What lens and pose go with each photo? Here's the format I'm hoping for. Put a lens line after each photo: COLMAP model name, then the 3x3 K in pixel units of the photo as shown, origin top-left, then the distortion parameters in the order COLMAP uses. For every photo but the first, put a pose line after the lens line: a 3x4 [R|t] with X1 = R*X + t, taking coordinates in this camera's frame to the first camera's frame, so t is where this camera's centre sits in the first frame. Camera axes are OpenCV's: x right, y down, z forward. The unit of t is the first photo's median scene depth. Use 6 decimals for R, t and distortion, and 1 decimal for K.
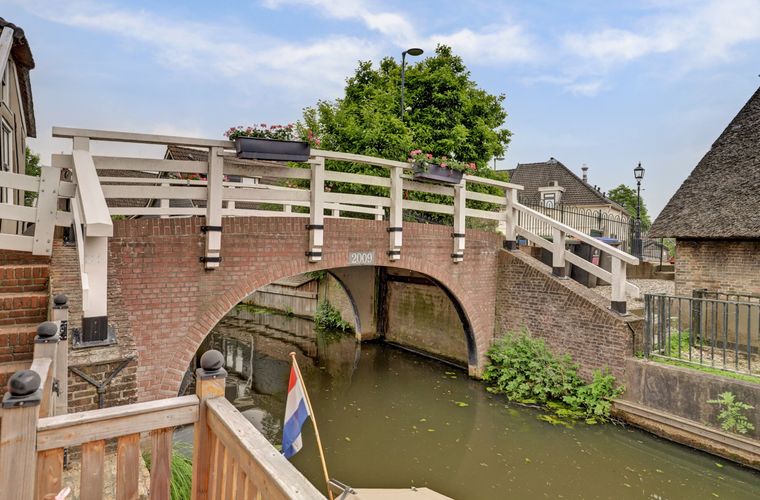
lens RADIAL K [[468.7, 0, 380.0], [0, 468.7, 250.0], [0, 0, 1]] dist [0.002416, -0.026262]
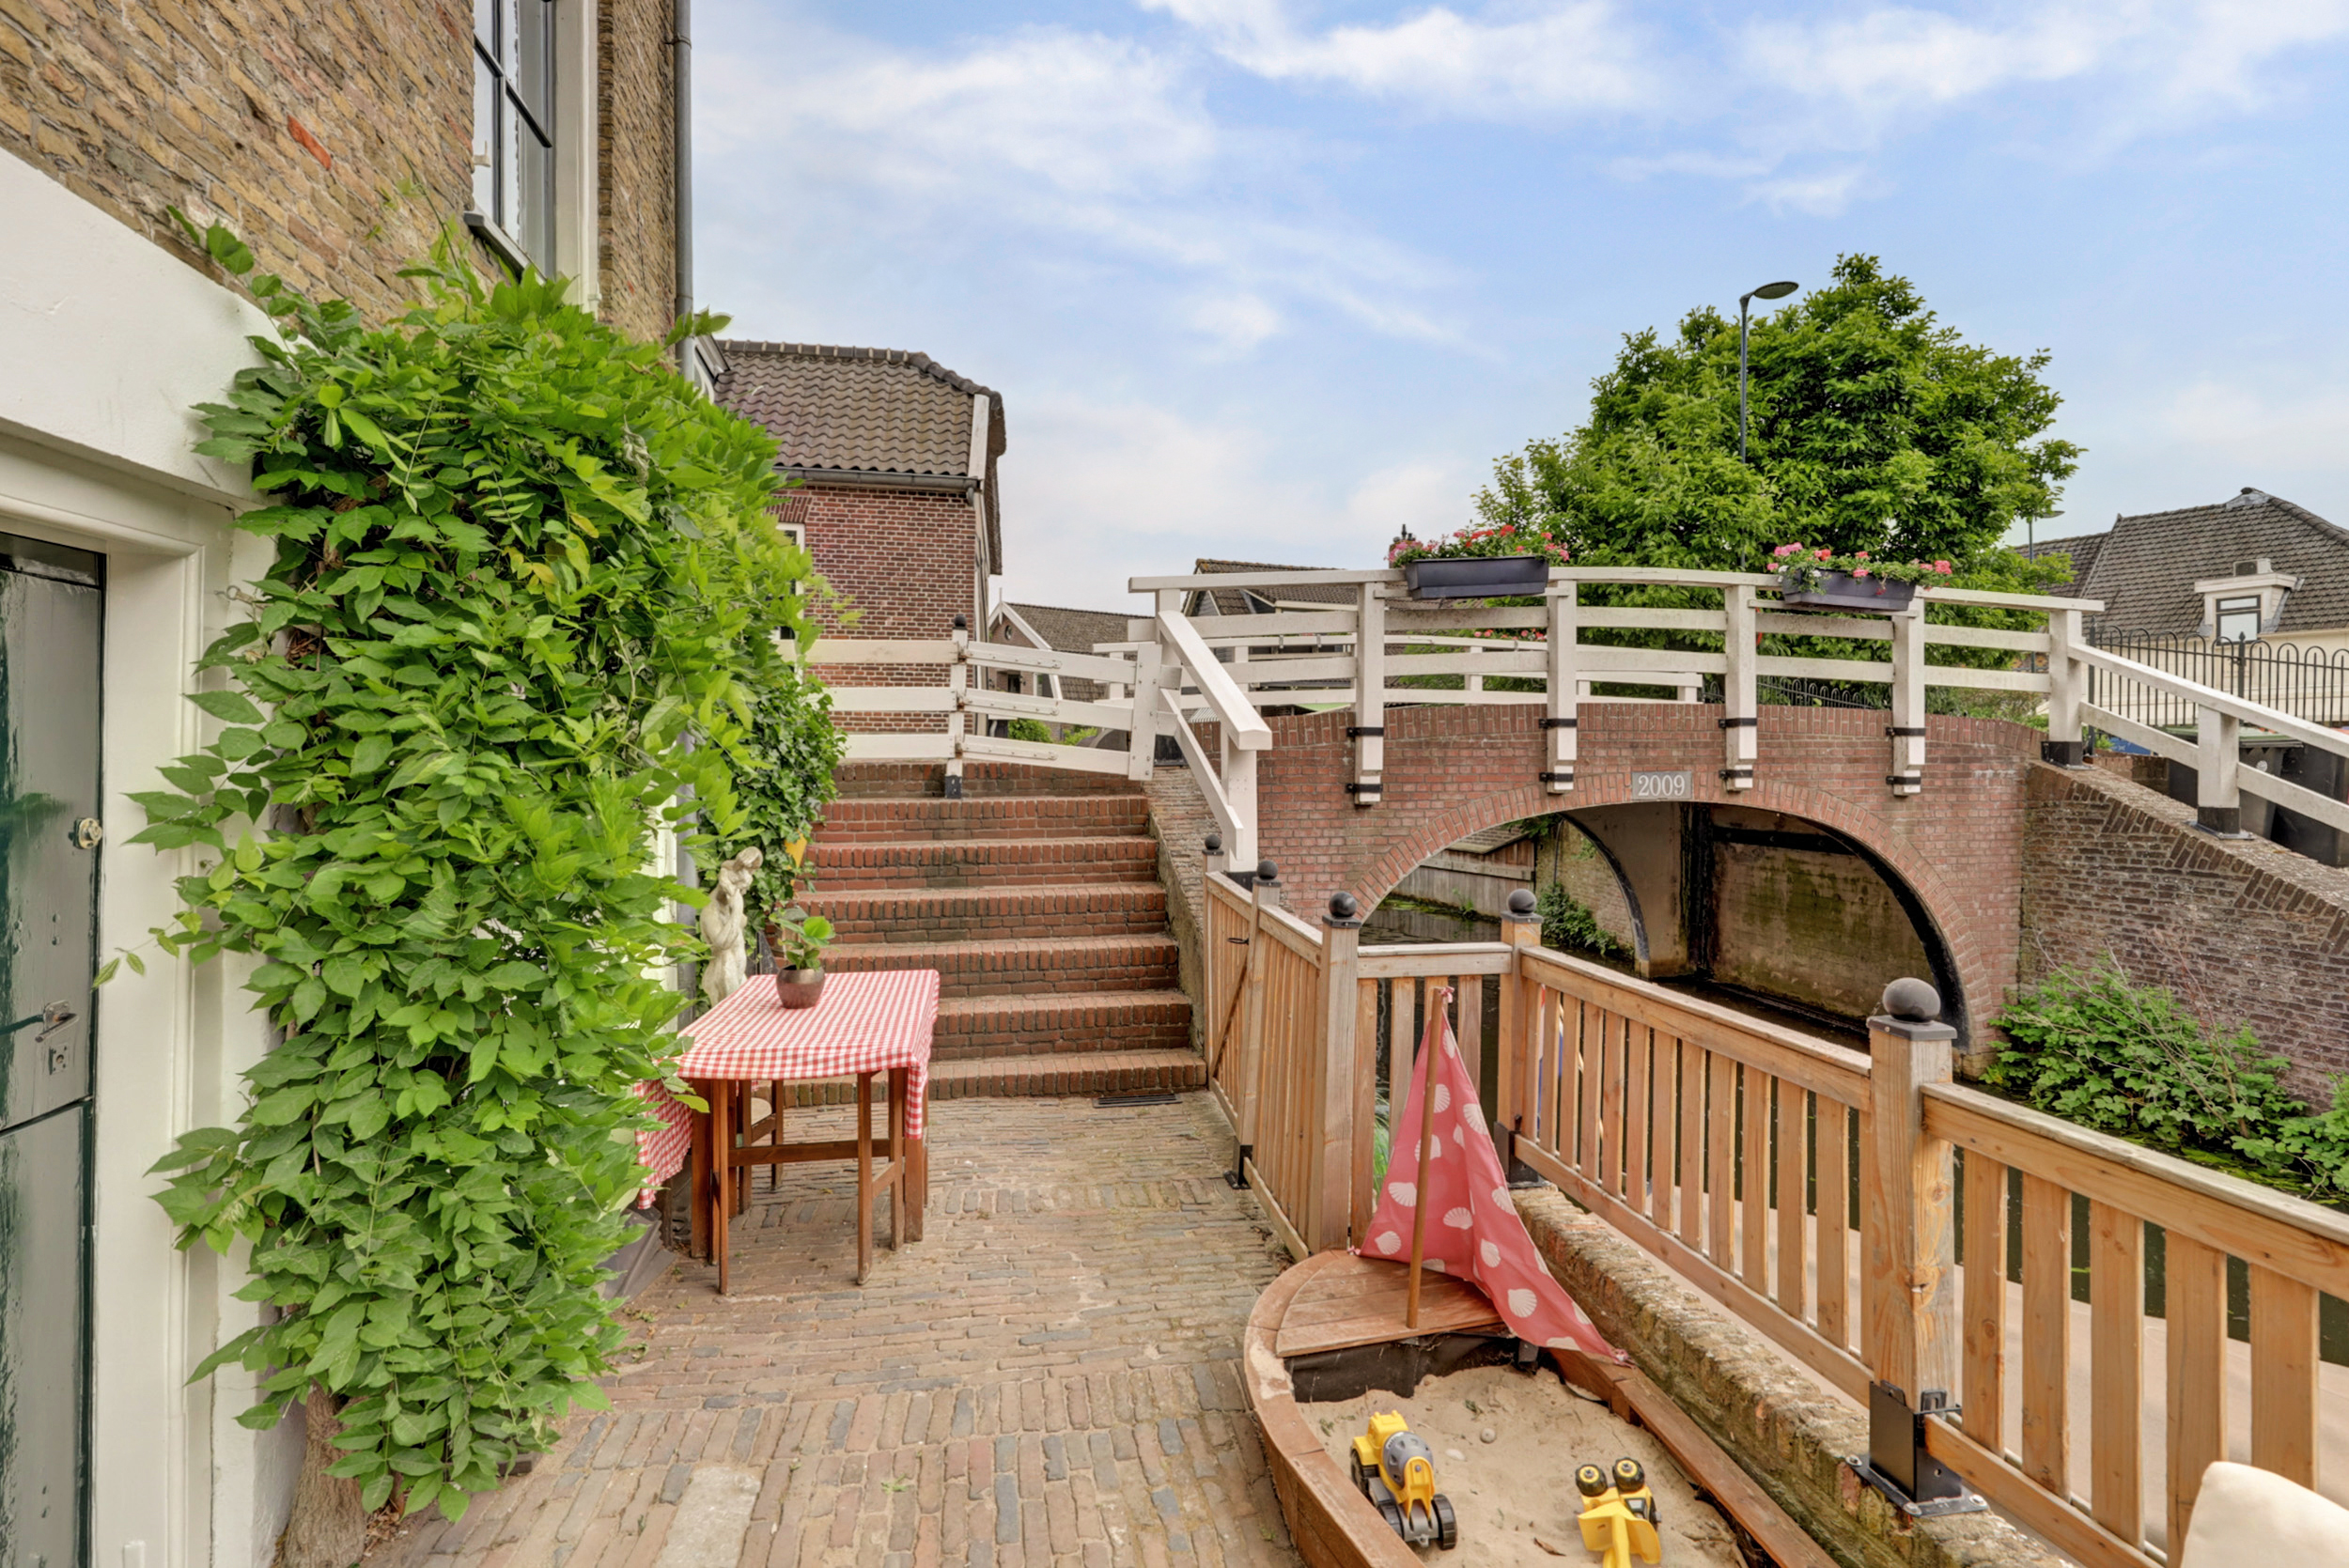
lens RADIAL K [[1078.1, 0, 1171.0], [0, 1078.1, 754.9], [0, 0, 1]] dist [-0.001065, -0.001041]
pose [[0.905124, -0.016707, -0.424820, -0.018344], [0.008885, 0.999753, -0.020389, 0.003051], [0.425055, 0.014680, 0.905048, -0.144833]]
